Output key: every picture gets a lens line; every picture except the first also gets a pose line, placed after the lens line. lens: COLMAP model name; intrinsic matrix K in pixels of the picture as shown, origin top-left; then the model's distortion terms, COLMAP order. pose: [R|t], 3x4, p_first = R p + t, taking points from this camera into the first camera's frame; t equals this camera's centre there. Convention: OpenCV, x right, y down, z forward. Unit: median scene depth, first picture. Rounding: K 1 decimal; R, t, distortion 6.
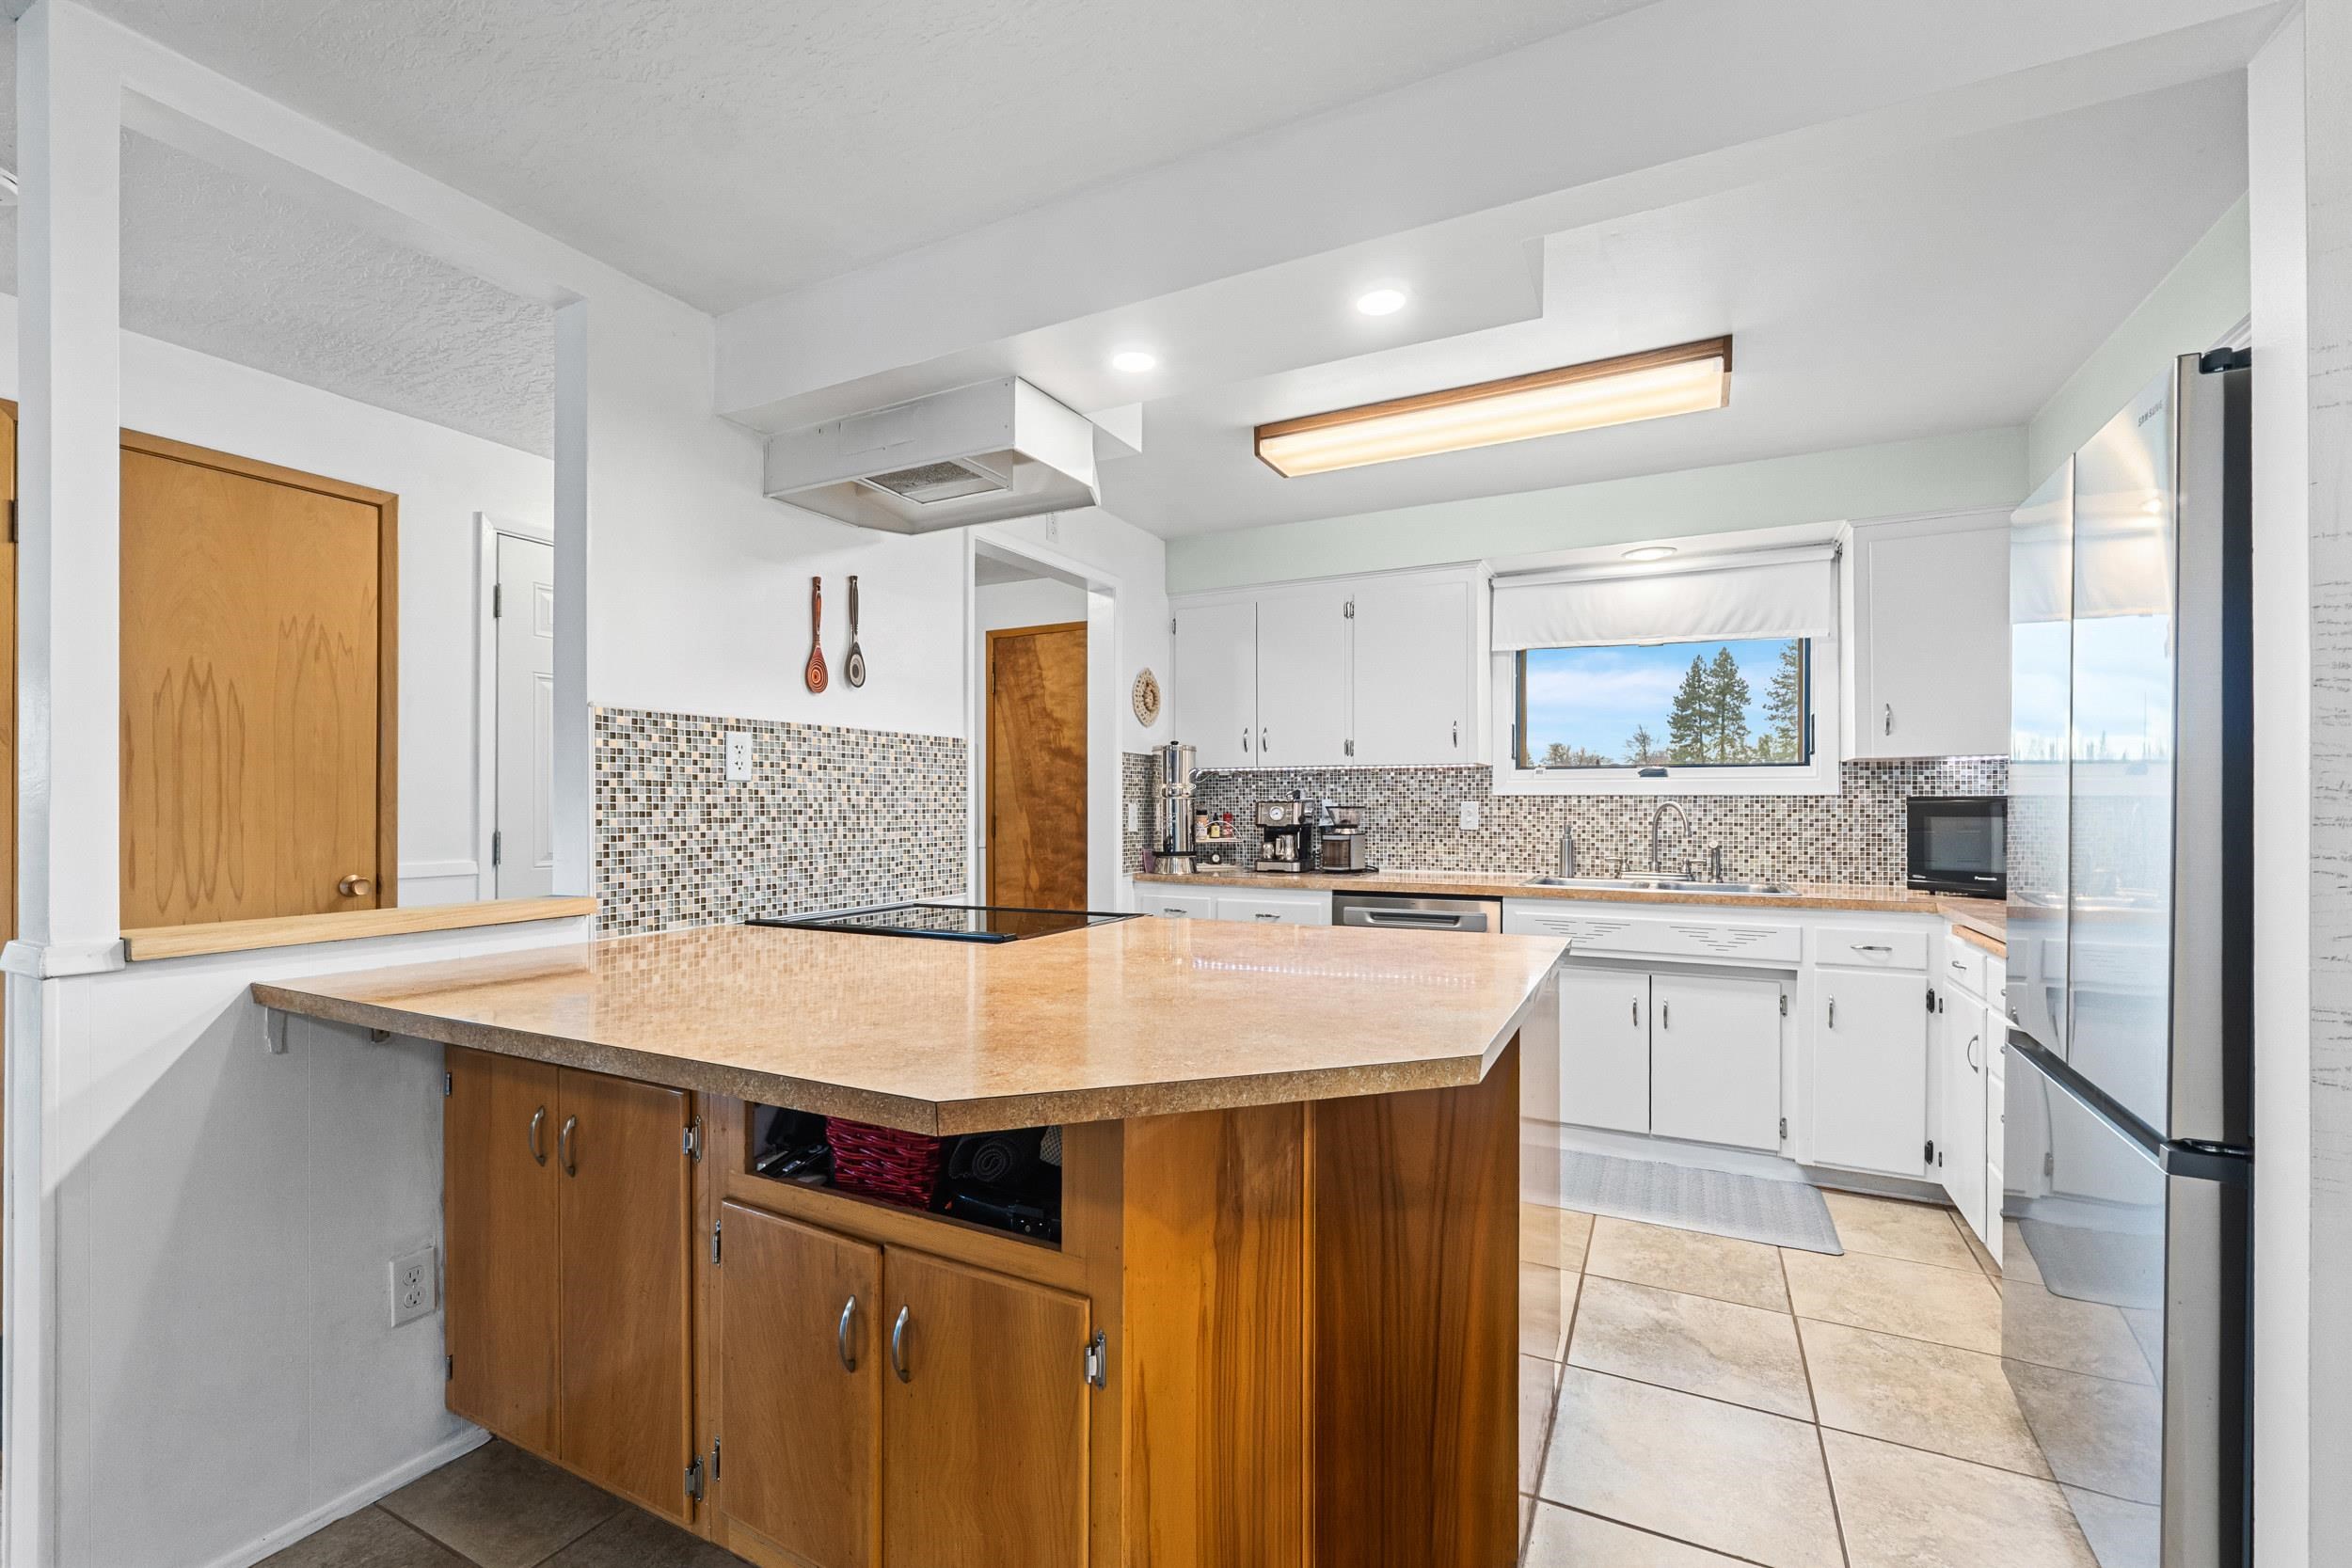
lens RADIAL K [[985.9, 0, 1170.5], [0, 985.9, 799.1], [0, 0, 1]] dist [-0.007280, -0.000044]
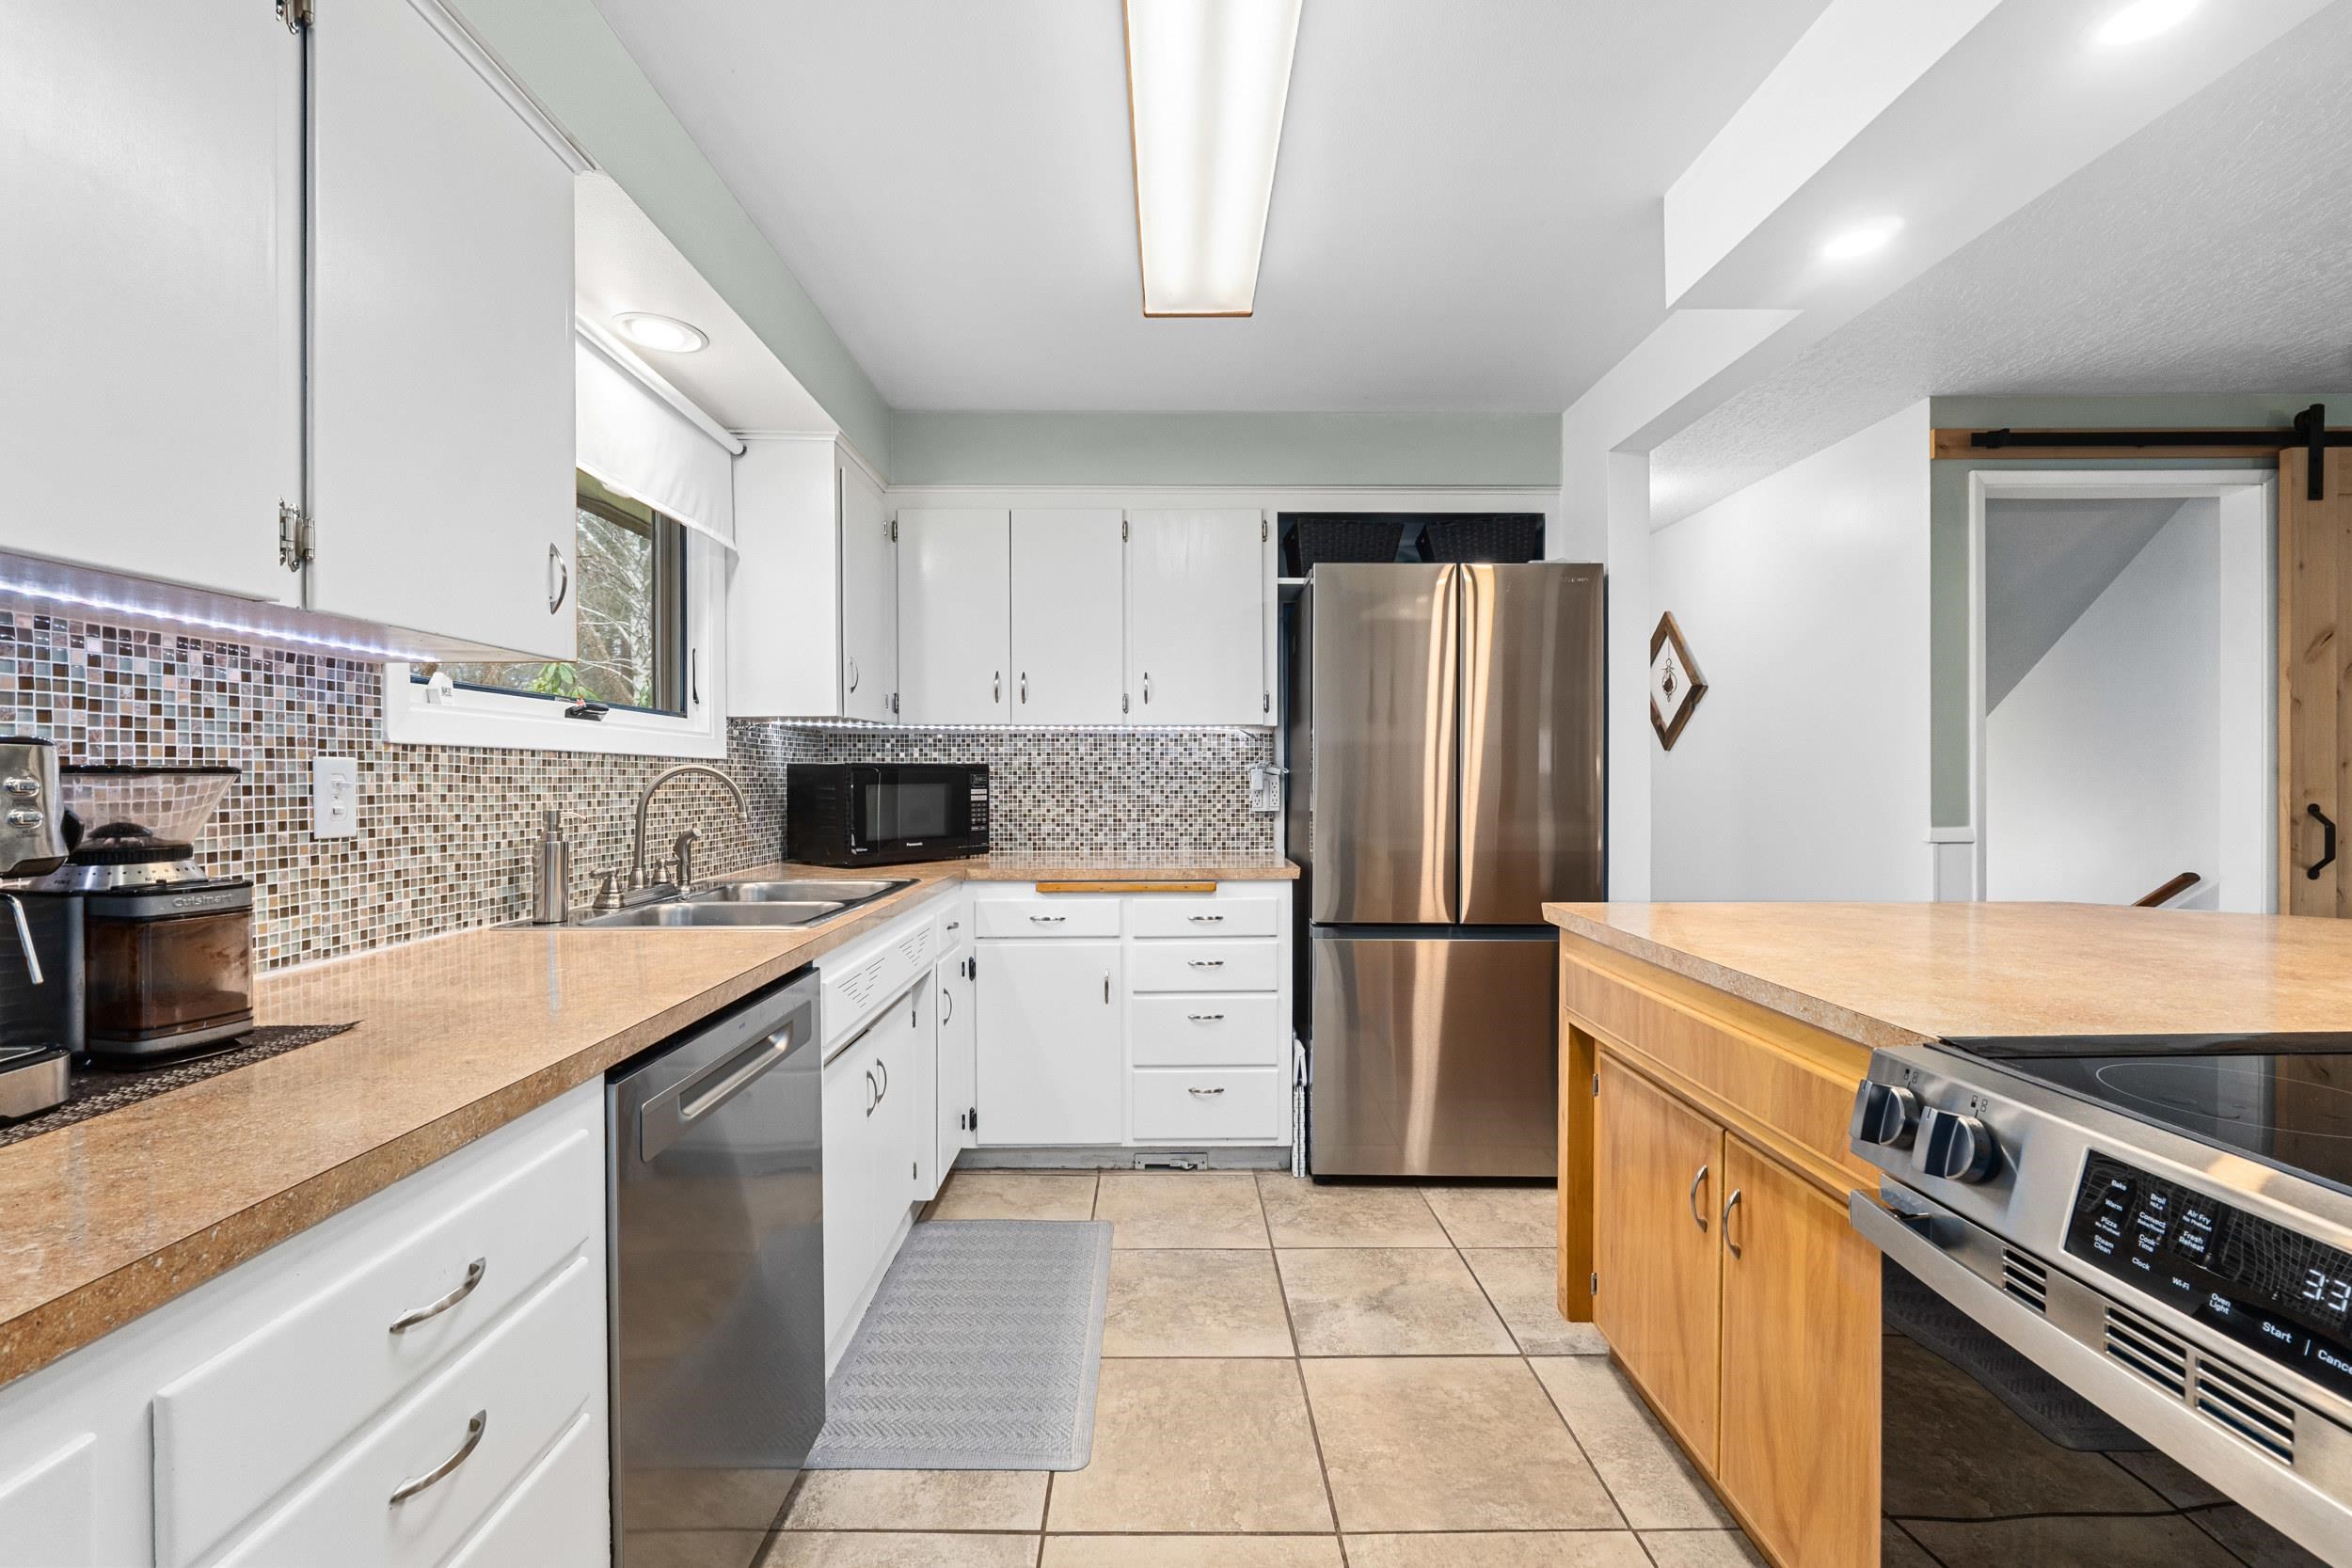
lens RADIAL K [[988.9, 0, 1165.3], [0, 988.9, 784.2], [0, 0, 1]] dist [-0.002537, -0.000816]
pose [[-0.466430, -0.003966, 0.884549, -0.158105], [-0.001376, 0.999992, 0.003758, 0.011409], [-0.884557, 0.000536, -0.466431, 0.987848]]
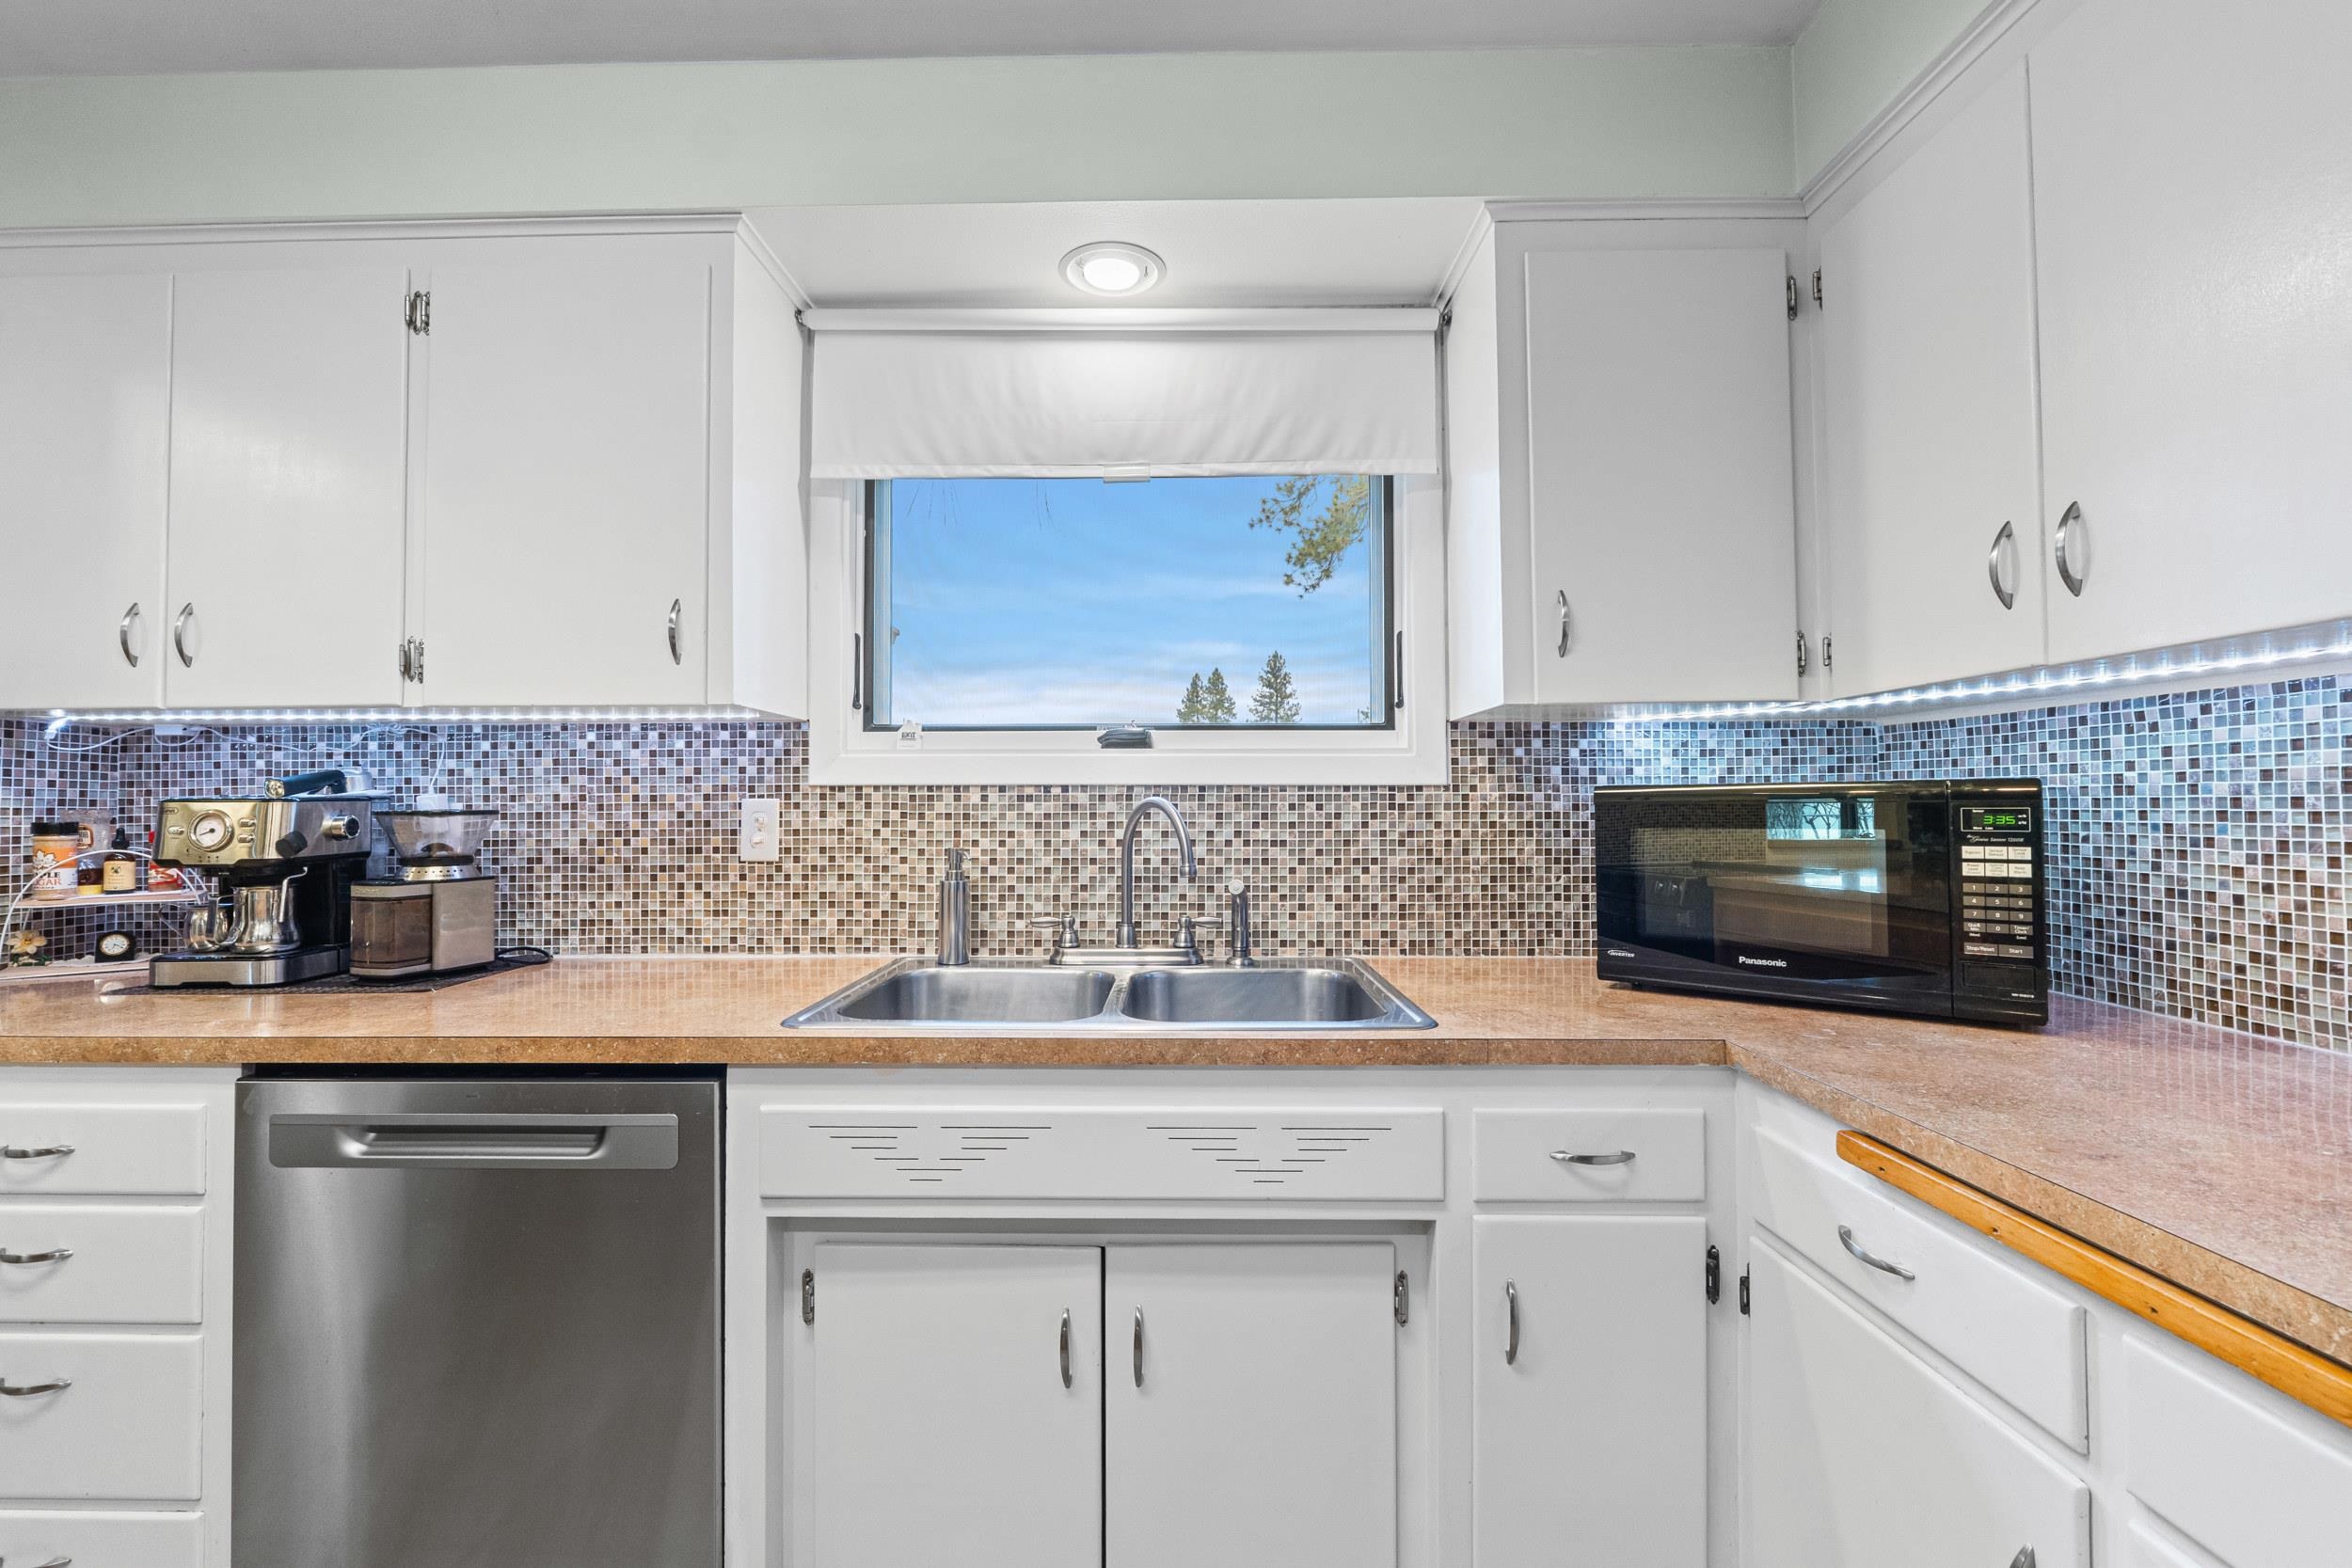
lens RADIAL K [[988.9, 0, 1165.3], [0, 988.9, 784.2], [0, 0, 1]] dist [-0.002537, -0.000816]
pose [[0.895730, 0.006379, 0.444553, 0.293585], [0.000948, 0.999867, -0.016258, 0.003738], [-0.444598, 0.014984, 0.895605, 0.558769]]
